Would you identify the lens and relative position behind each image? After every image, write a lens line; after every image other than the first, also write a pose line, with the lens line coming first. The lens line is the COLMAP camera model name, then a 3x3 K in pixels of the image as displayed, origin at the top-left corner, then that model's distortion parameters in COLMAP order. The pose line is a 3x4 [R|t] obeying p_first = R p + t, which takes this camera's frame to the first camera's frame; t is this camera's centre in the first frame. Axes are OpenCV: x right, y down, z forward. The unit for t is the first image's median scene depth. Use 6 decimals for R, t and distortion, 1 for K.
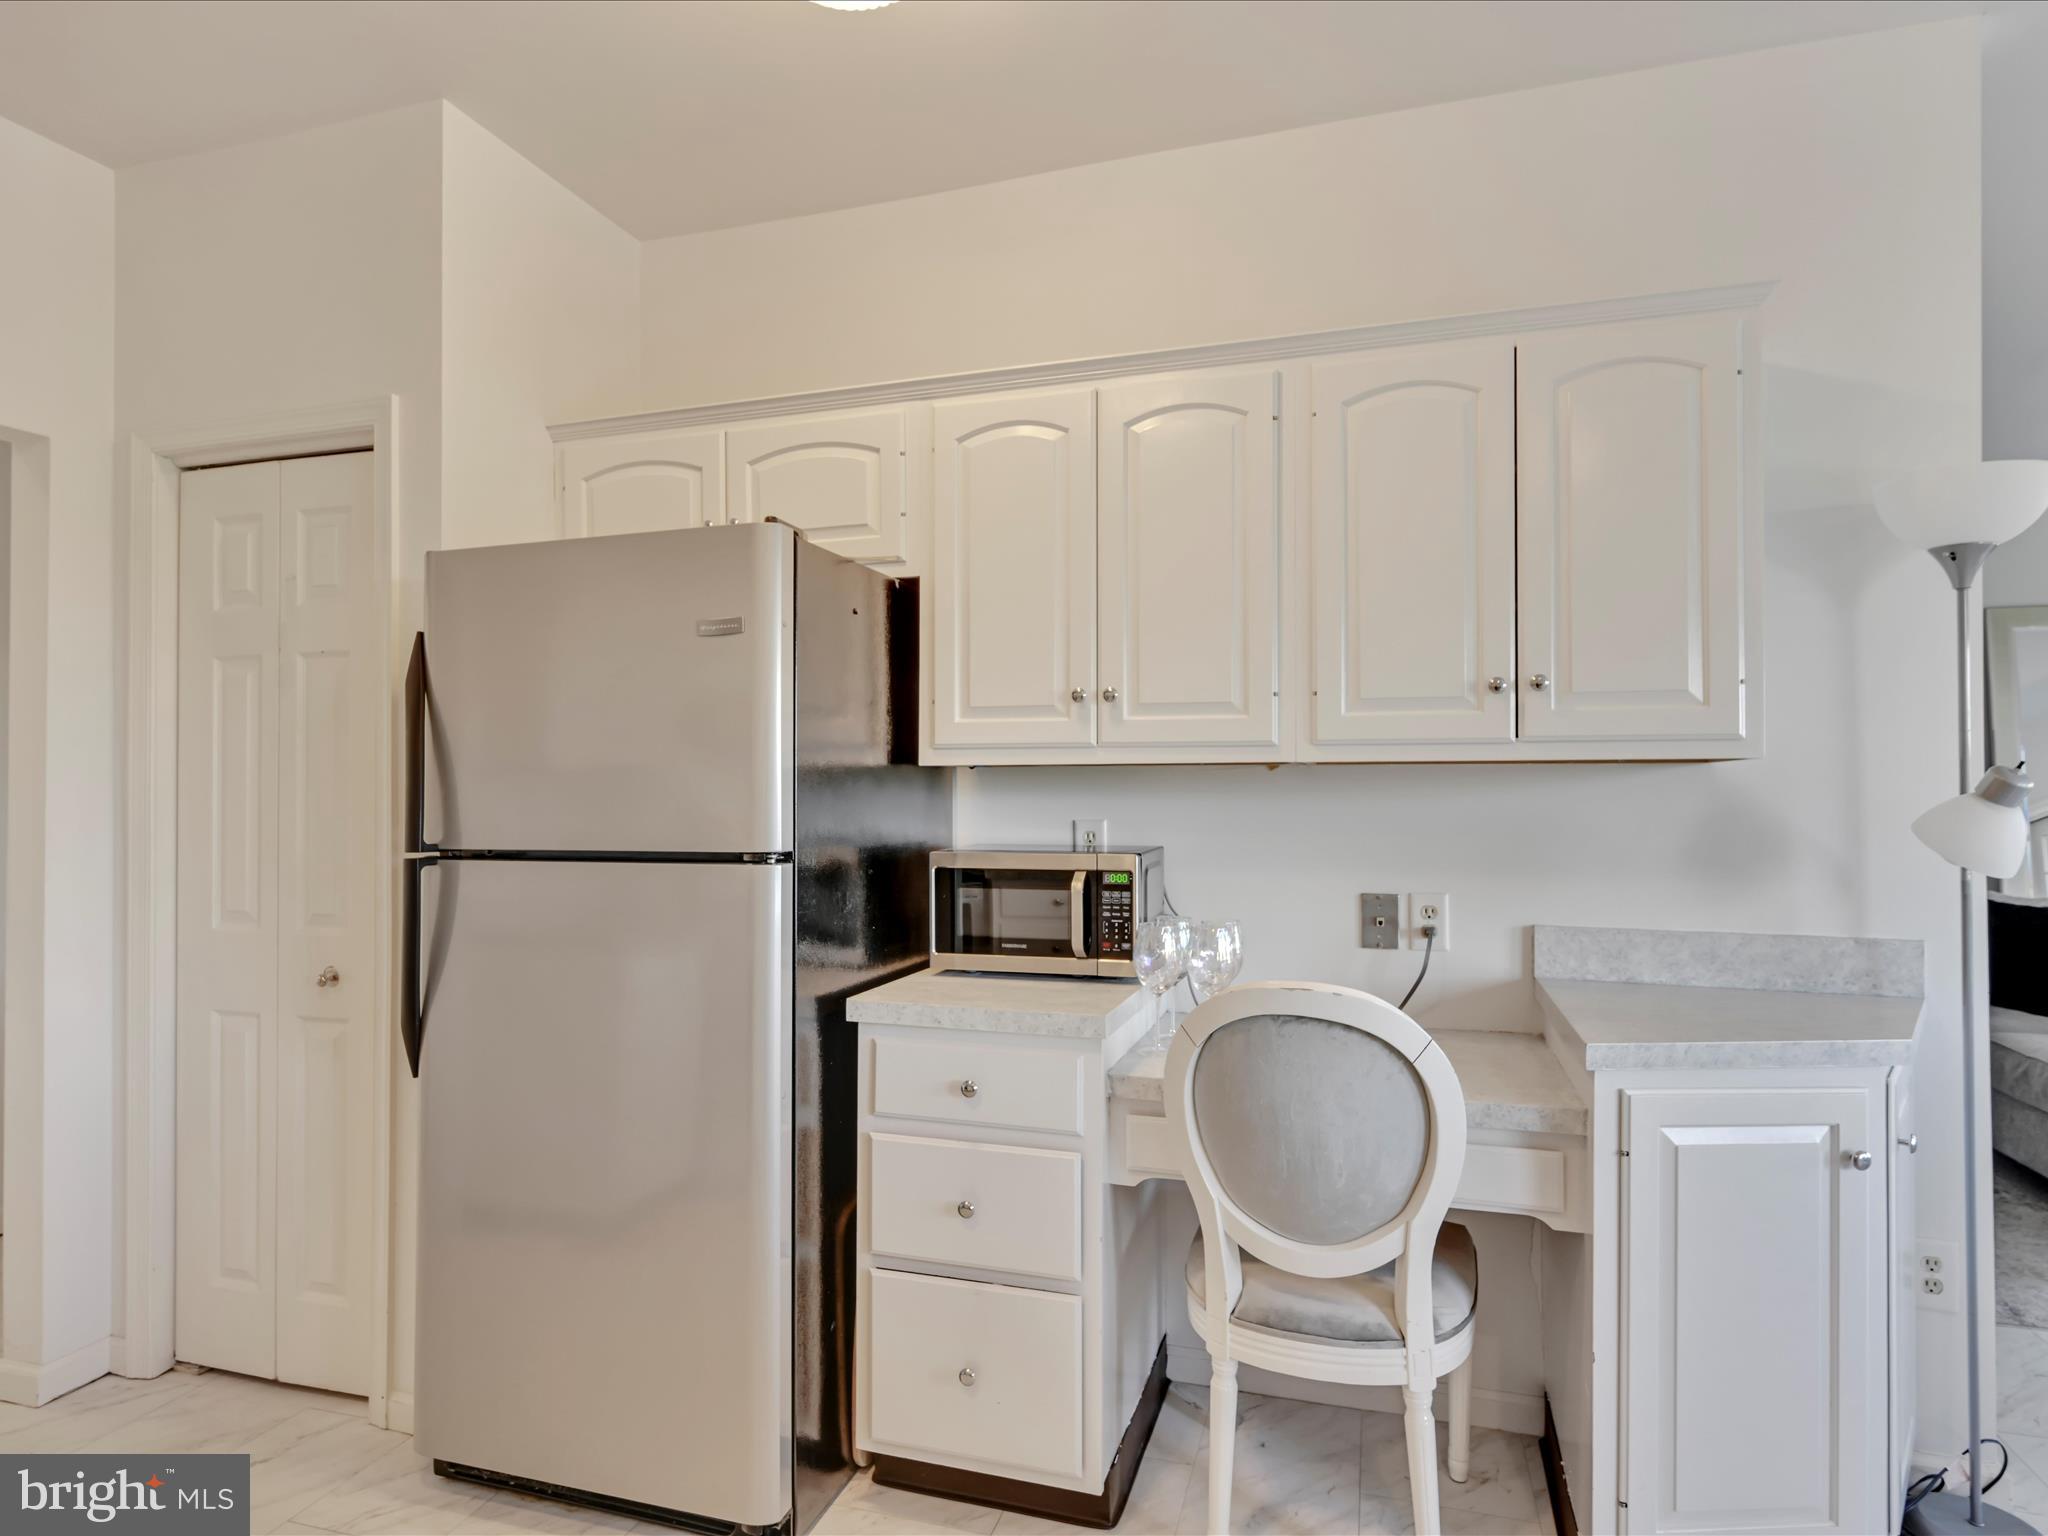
lens RADIAL K [[1137.8, 0, 1024.0], [0, 1137.8, 768.0], [0, 0, 1]] dist [0.000187, -0.000395]
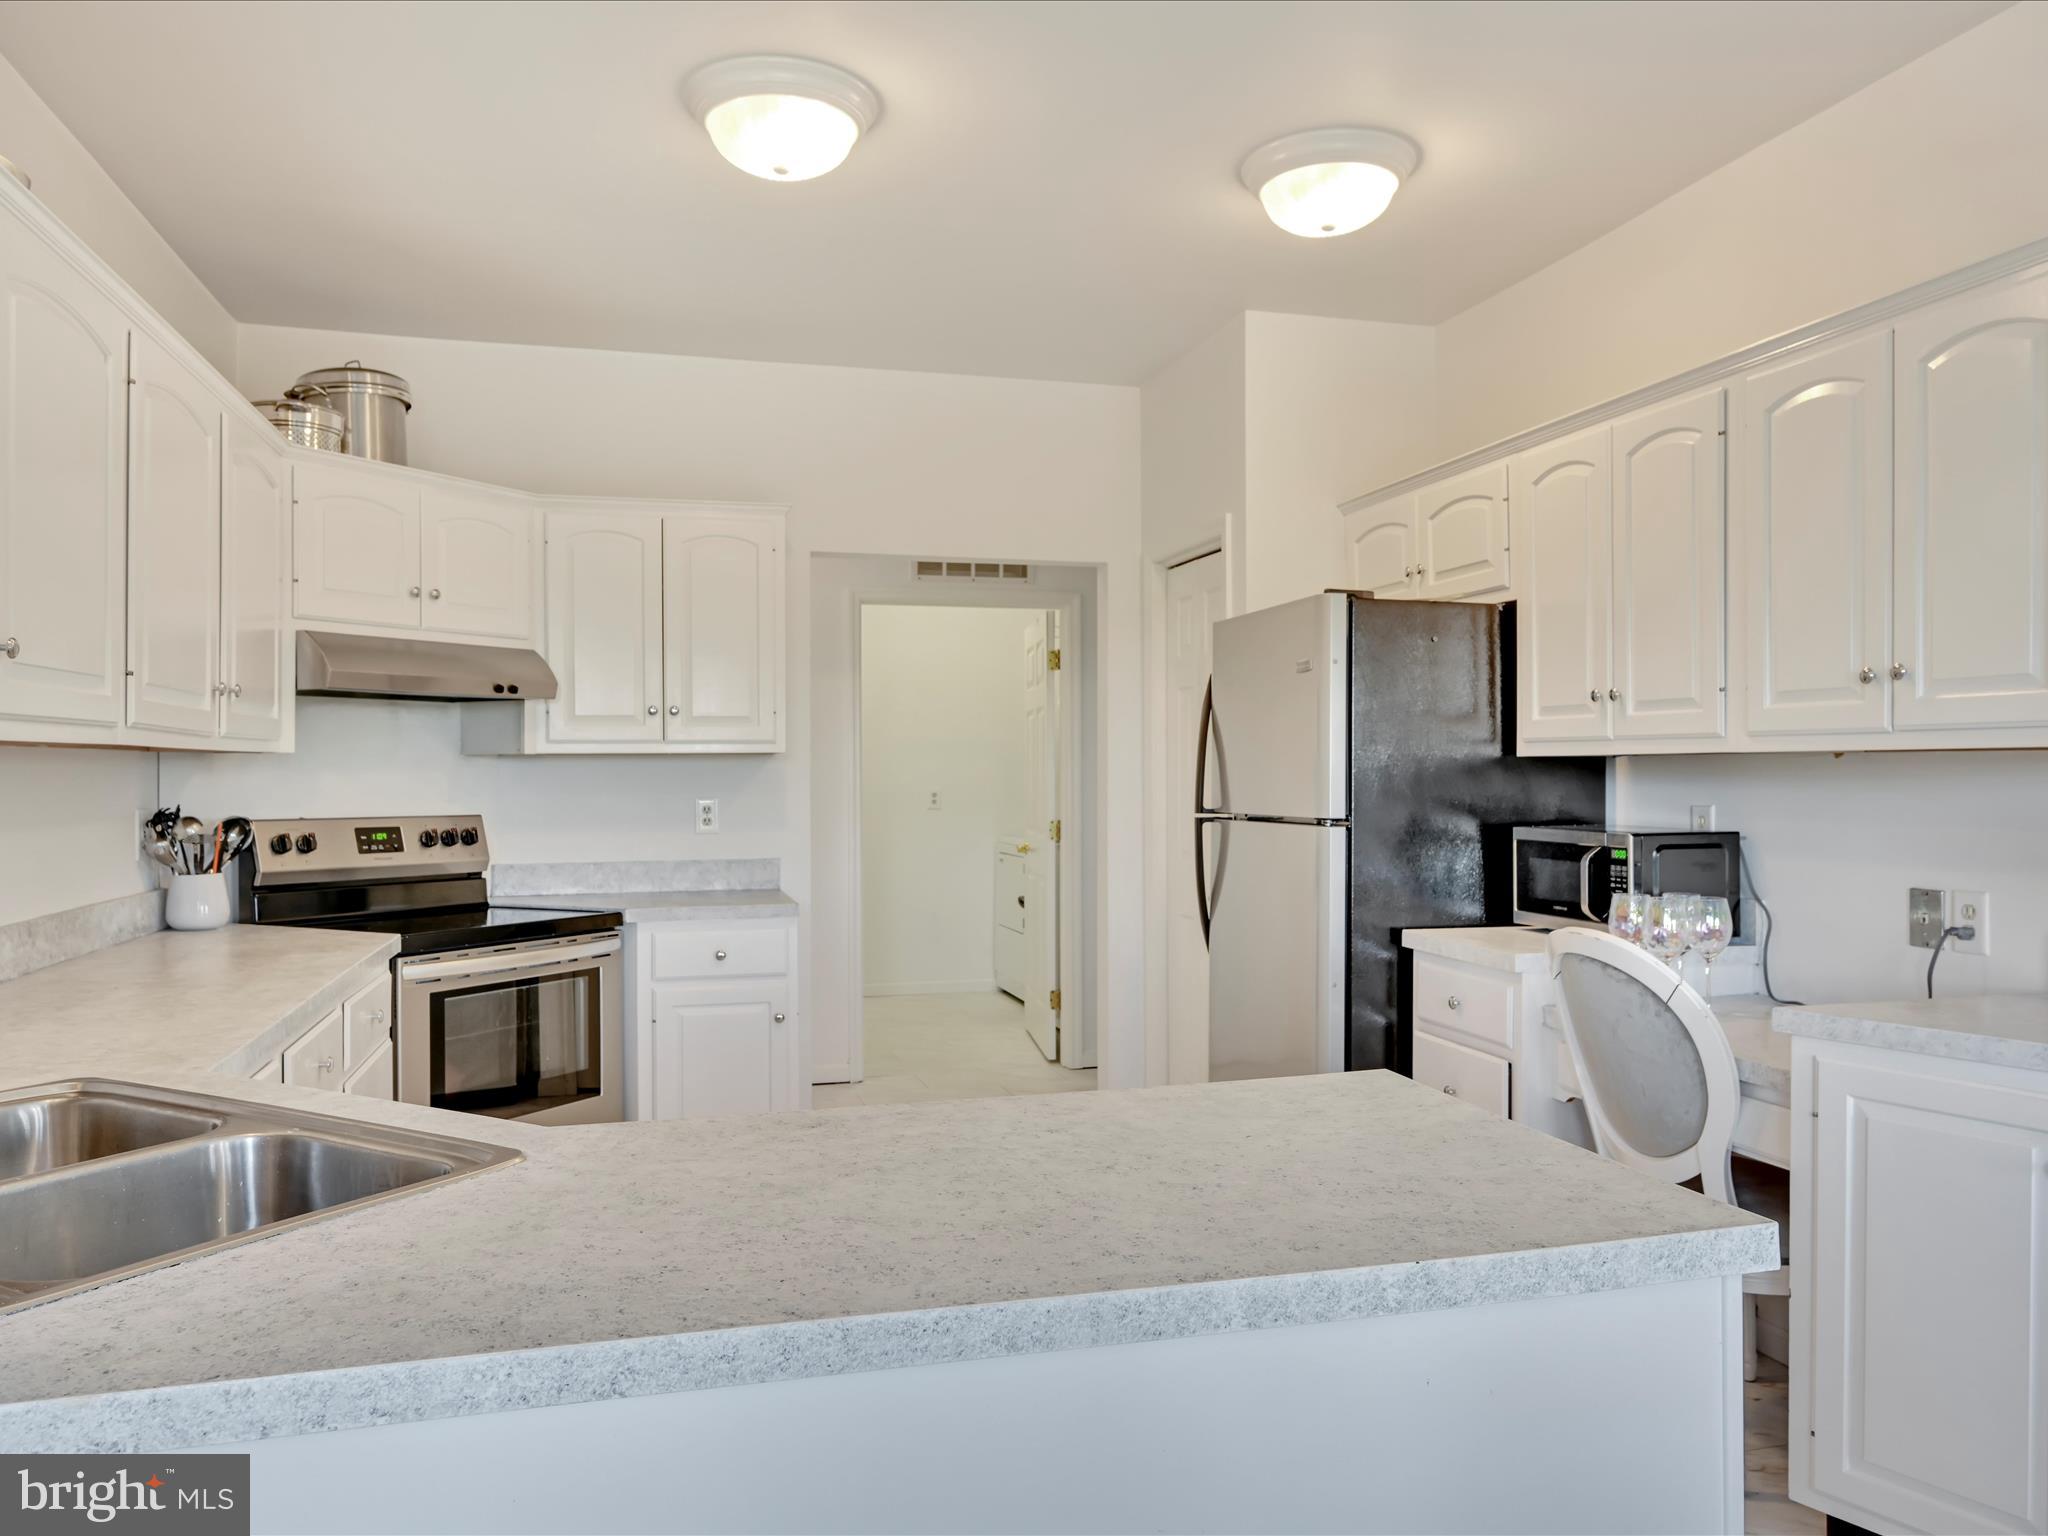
lens RADIAL K [[1555.2, 0, 1024.0], [0, 1555.2, 768.0], [0, 0, 1]] dist [-0.008105, -0.004822]
pose [[0.523524, 0.001475, -0.852010, 1.102445], [0.010380, 0.999913, 0.008109, -0.009580], [0.851948, -0.013089, 0.523463, -0.327133]]
